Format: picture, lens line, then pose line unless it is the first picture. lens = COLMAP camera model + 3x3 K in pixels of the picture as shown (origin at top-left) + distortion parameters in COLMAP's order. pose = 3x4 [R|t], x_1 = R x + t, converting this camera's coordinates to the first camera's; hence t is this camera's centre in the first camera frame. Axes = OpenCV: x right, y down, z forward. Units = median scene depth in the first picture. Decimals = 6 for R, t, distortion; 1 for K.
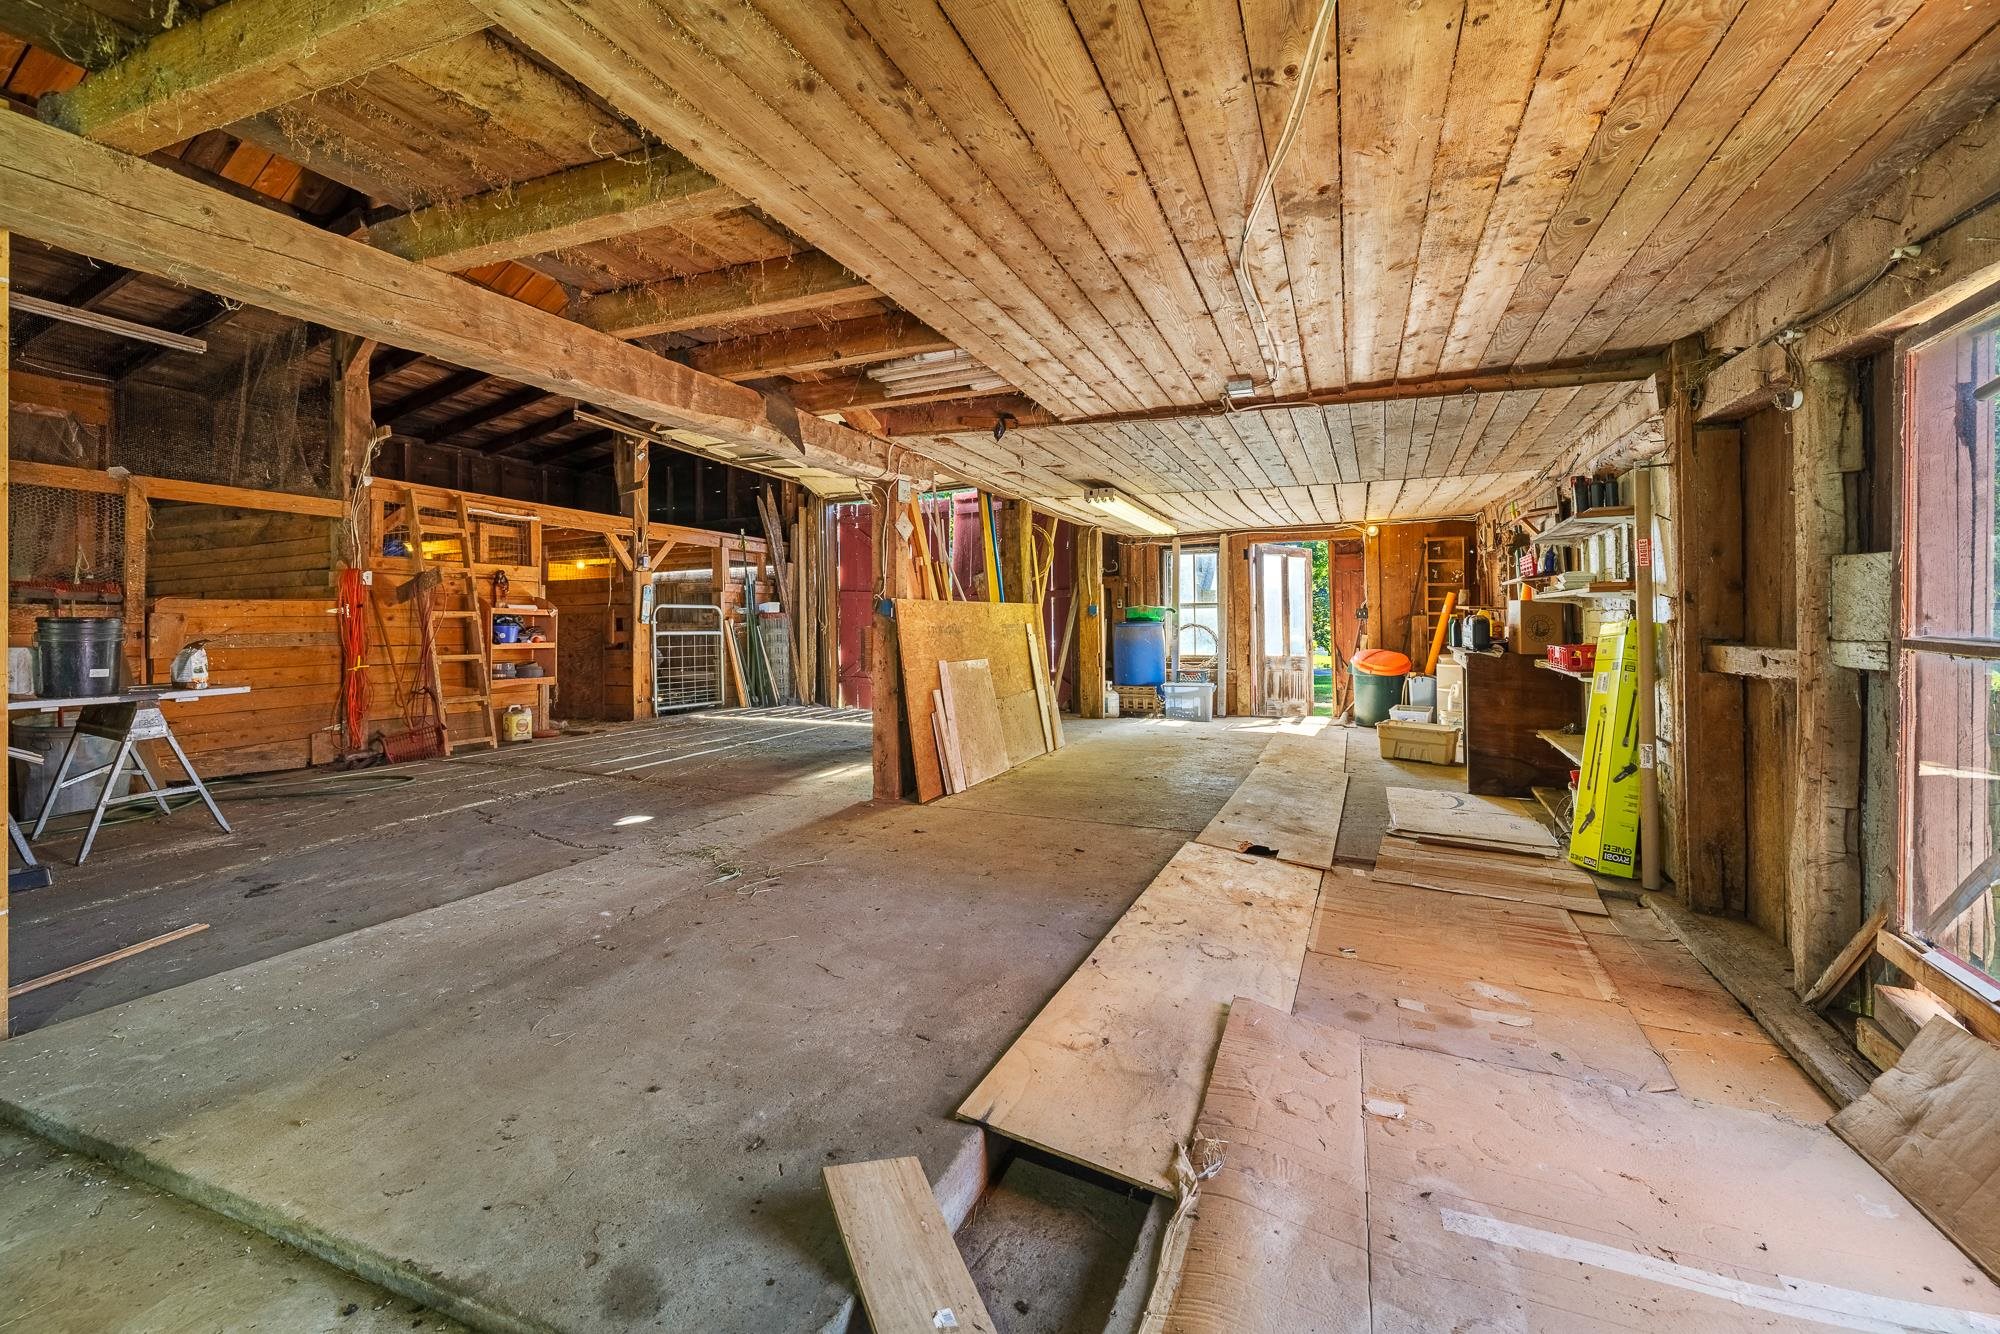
lens RADIAL K [[862.8, 0, 994.8], [0, 862.8, 618.6], [0, 0, 1]] dist [-0.001191, -0.000193]
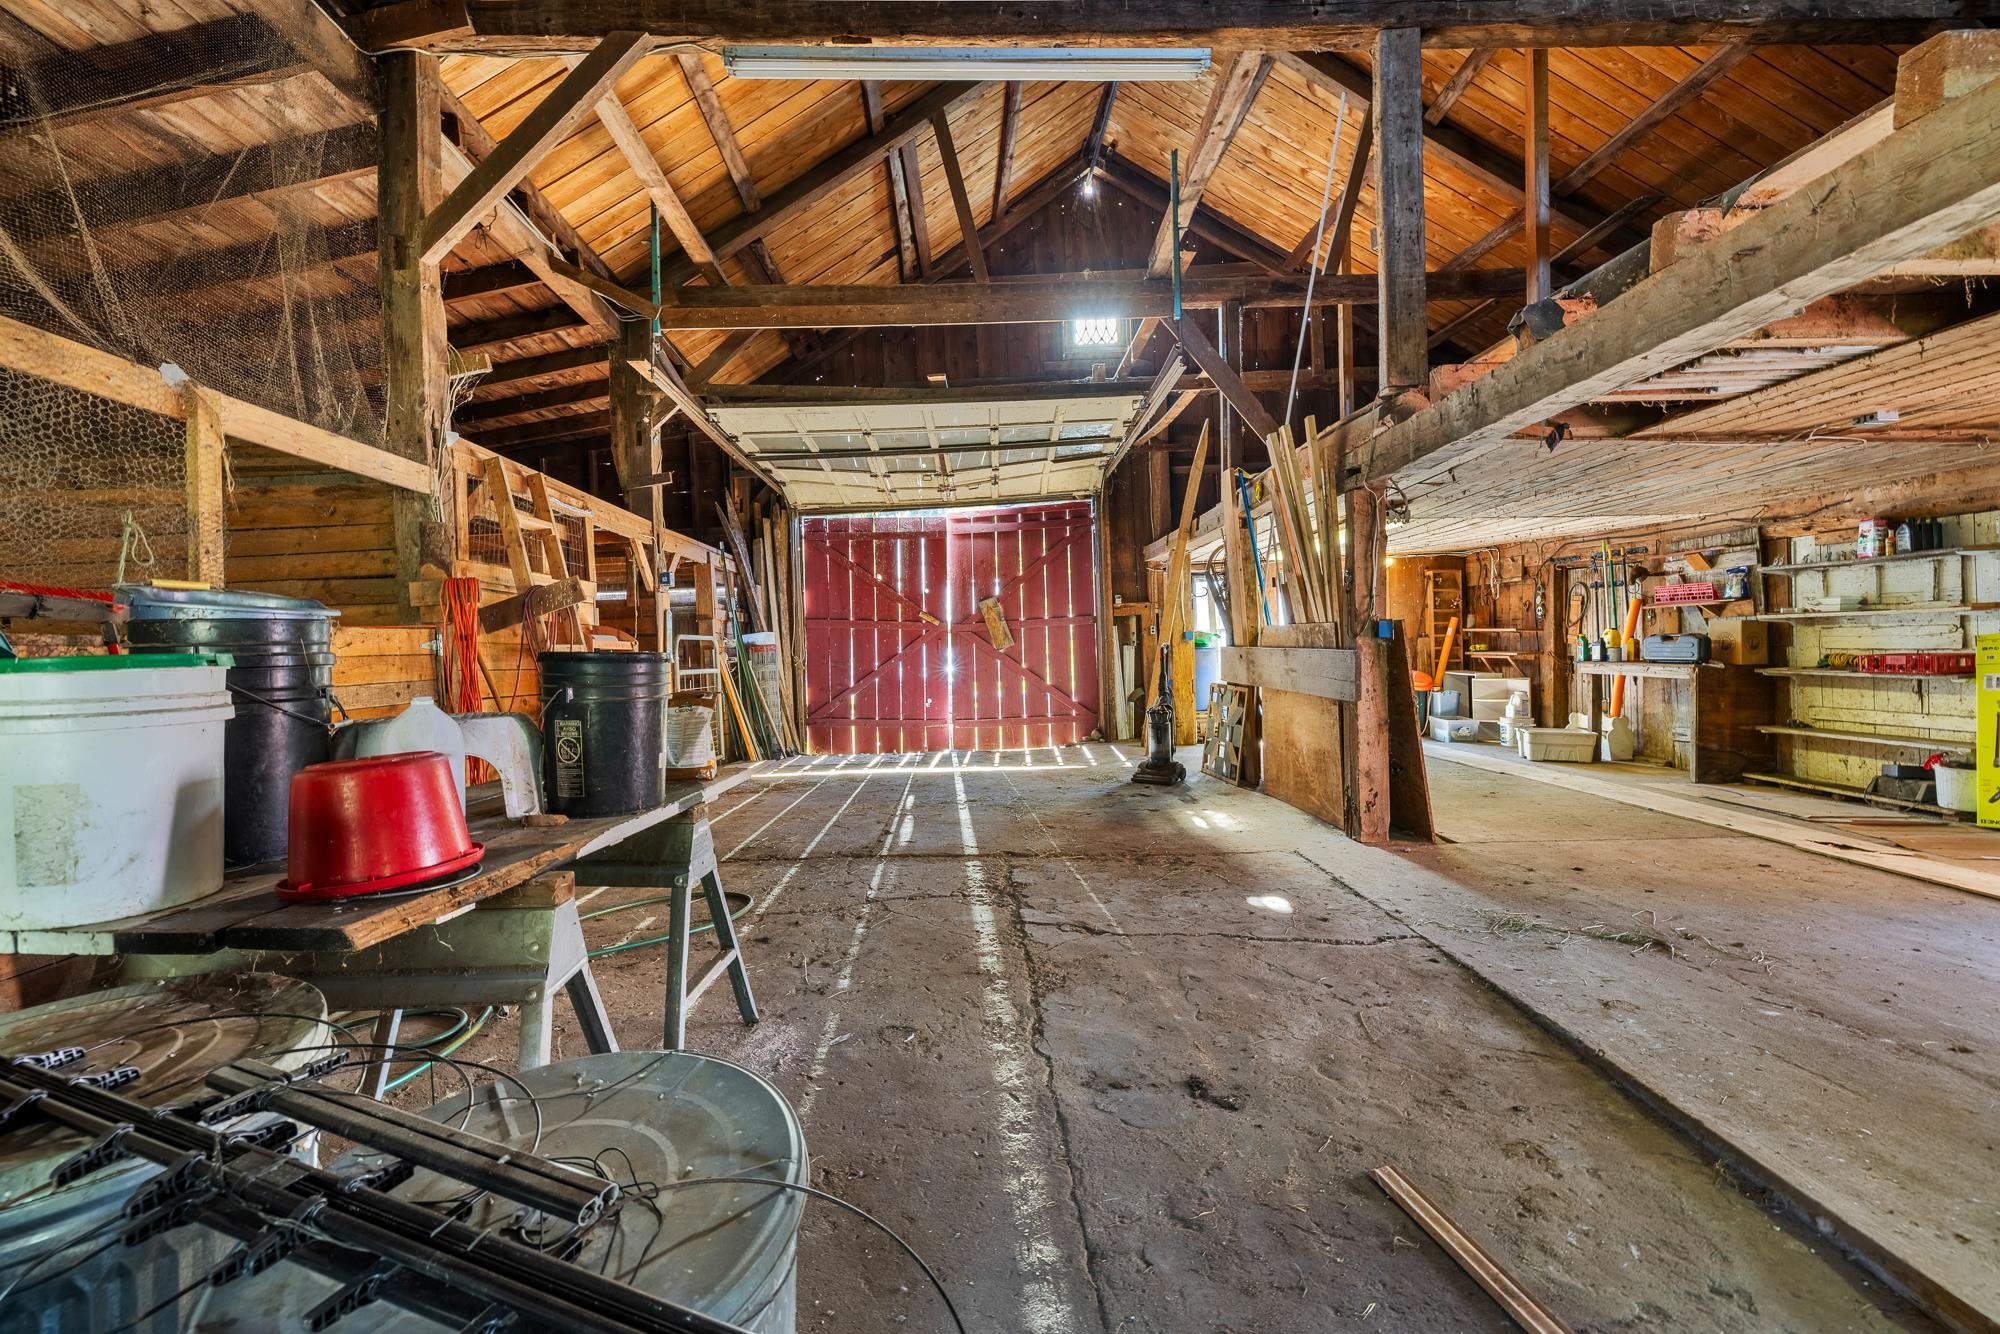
lens RADIAL K [[844.2, 0, 1000.0], [0, 844.2, 667.0], [0, 0, 1]] dist [-0.000211, 0.000018]
pose [[0.907011, -0.025443, 0.420338, -0.508469], [0.016964, 0.999570, 0.023900, -0.001012], [-0.420766, -0.014547, 0.907053, 0.219036]]
